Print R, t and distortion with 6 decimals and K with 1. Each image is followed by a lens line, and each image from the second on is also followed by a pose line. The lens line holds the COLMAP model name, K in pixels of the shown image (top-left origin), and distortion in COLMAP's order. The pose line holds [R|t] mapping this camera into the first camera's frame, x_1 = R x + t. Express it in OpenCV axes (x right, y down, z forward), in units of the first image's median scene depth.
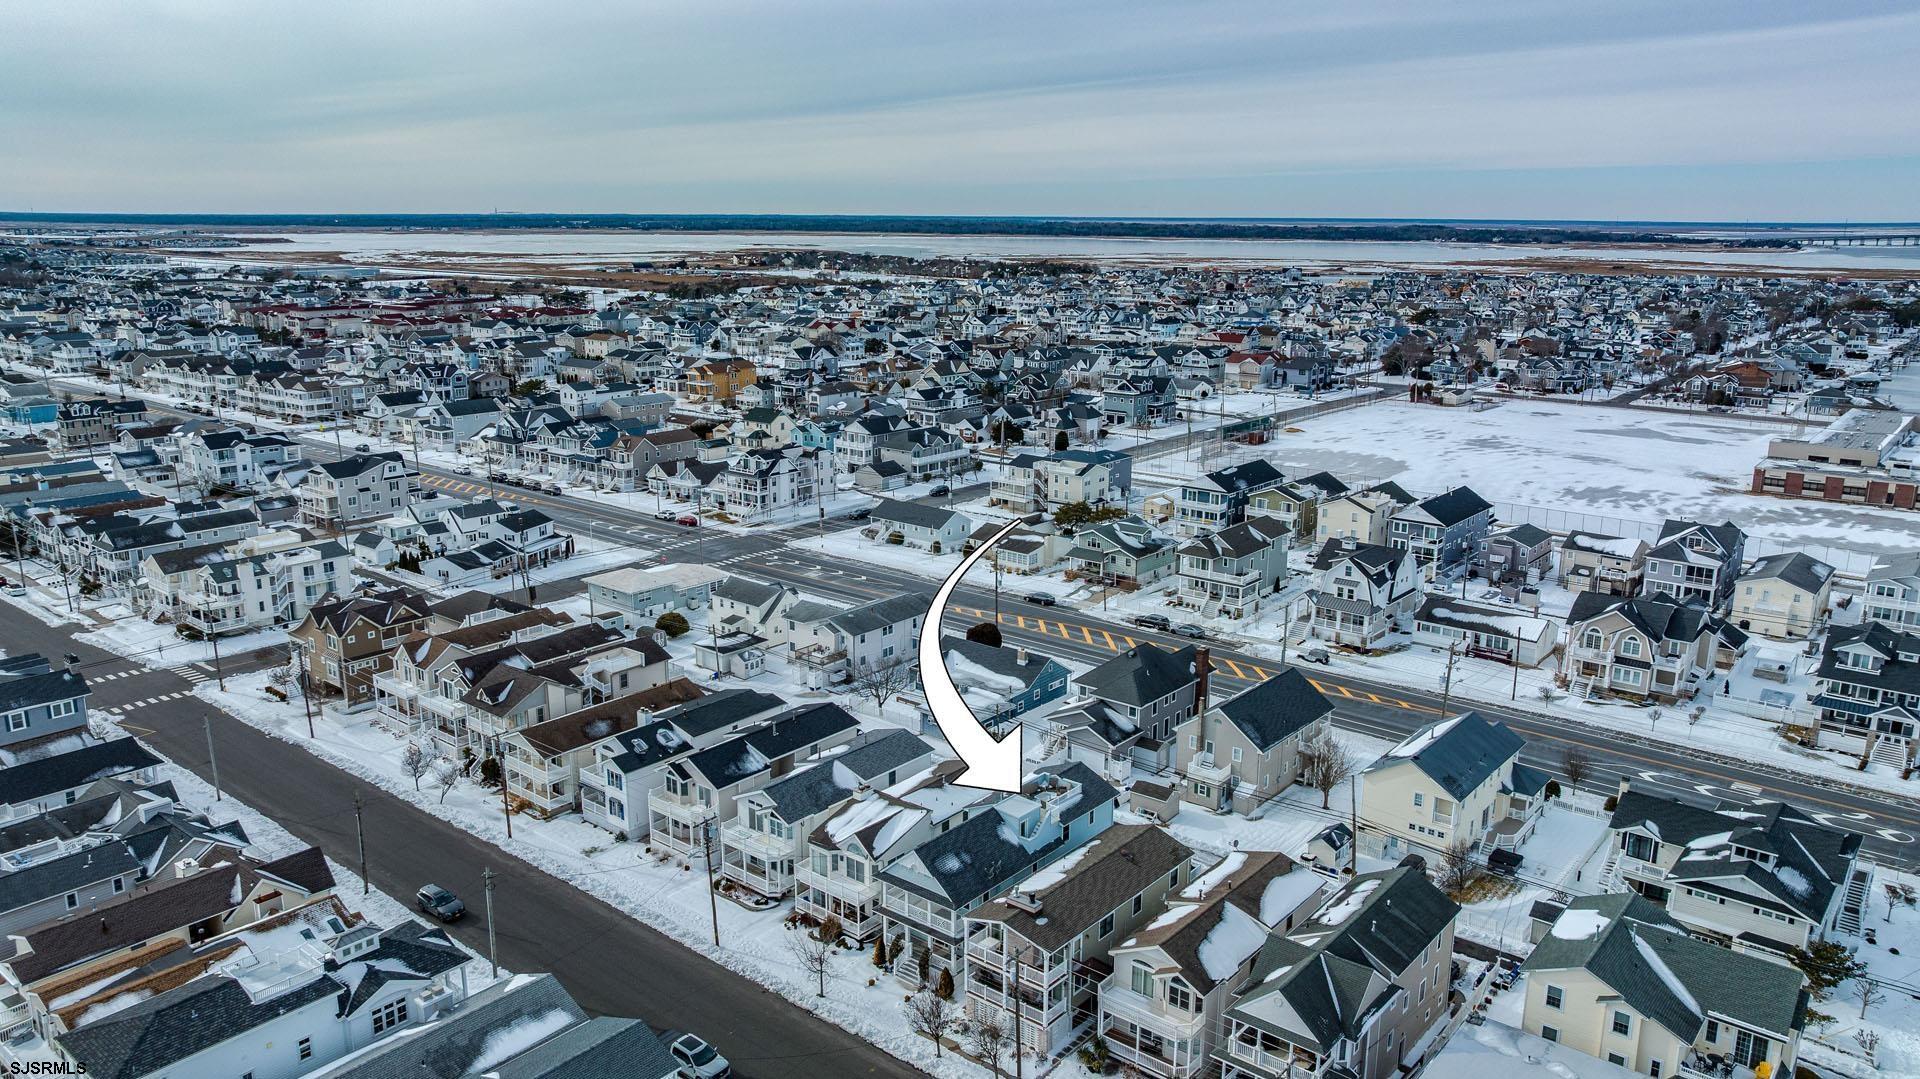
lens RADIAL K [[1345.0, 0, 969.7], [0, 1345.0, 544.4], [0, 0, 1]] dist [-0.018484, 0.004813]
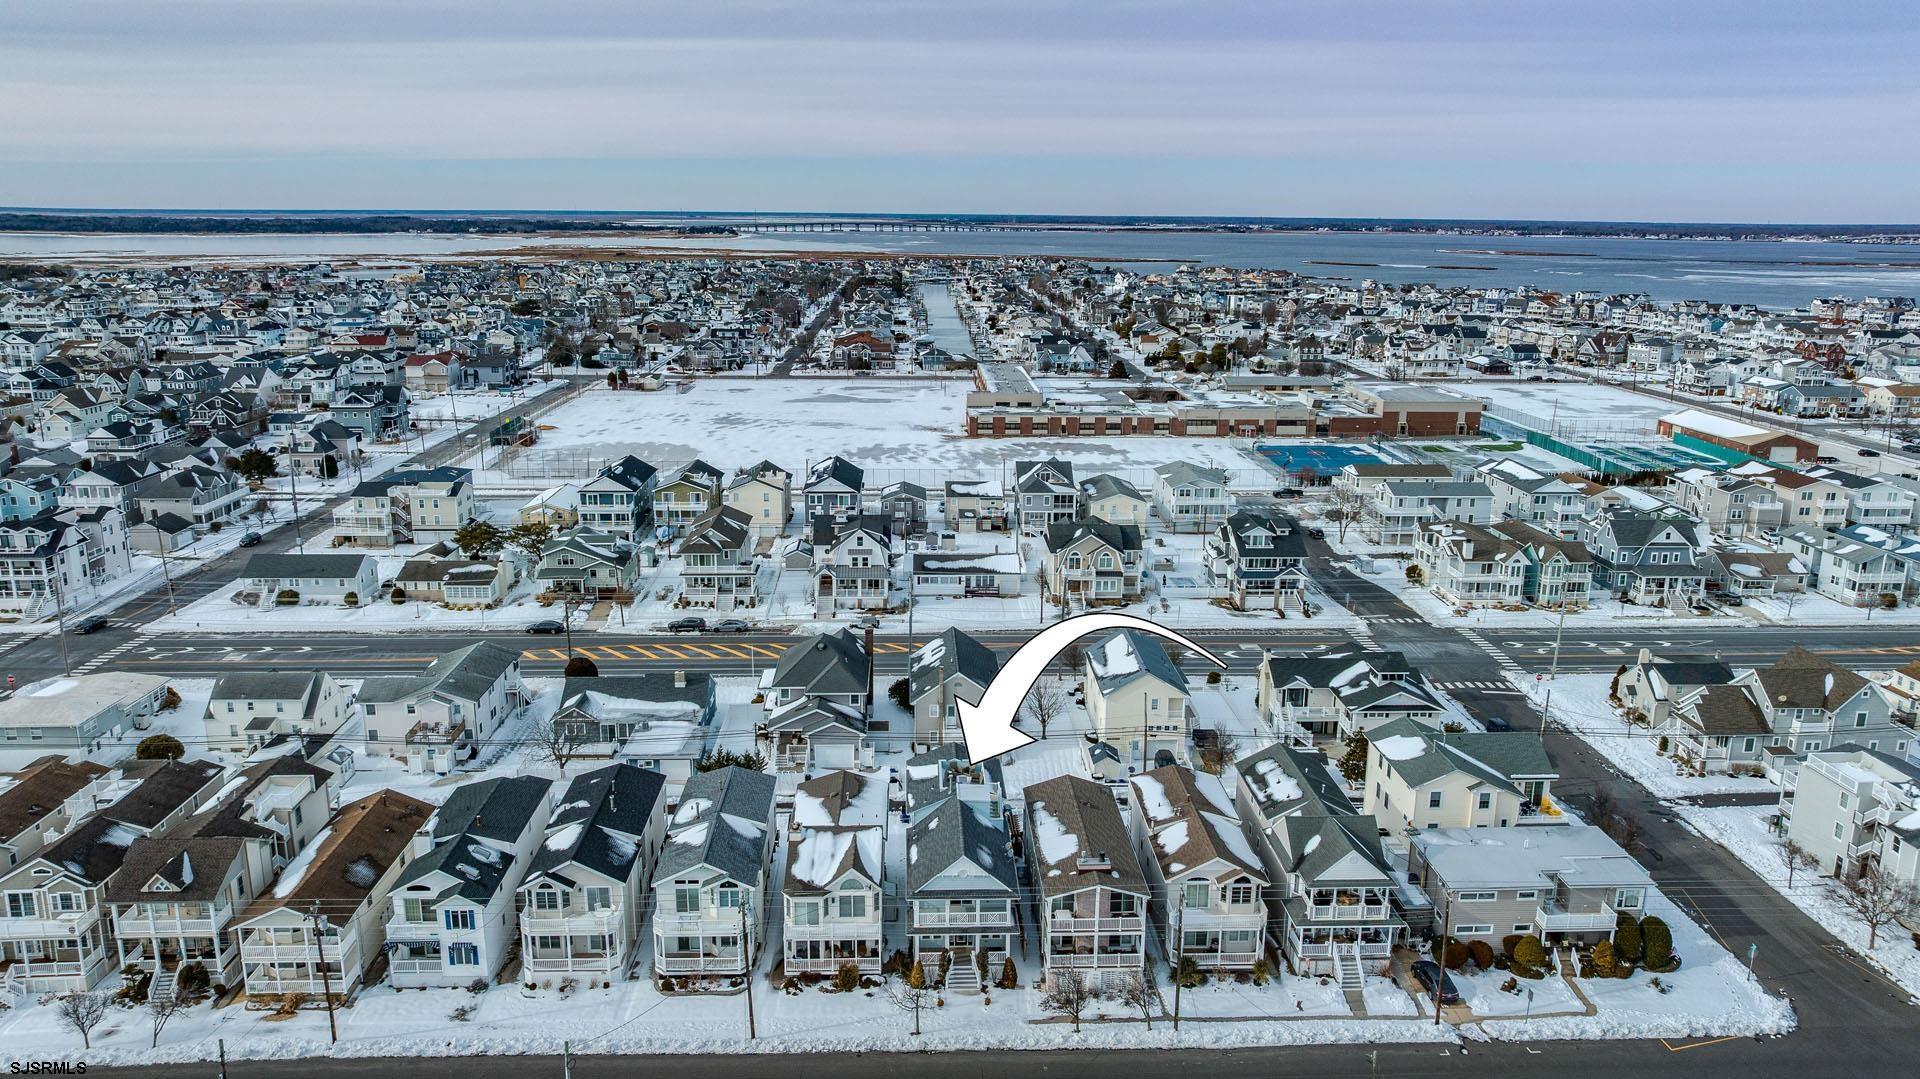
lens RADIAL K [[1345.0, 0, 962.0], [0, 1345.0, 541.1], [0, 0, 1]] dist [-0.018484, 0.004813]
pose [[0.749866, -0.156904, 0.642714, -0.346644], [0.154106, 0.986172, 0.060953, -0.033016], [-0.643391, 0.053339, 0.763677, 0.125916]]
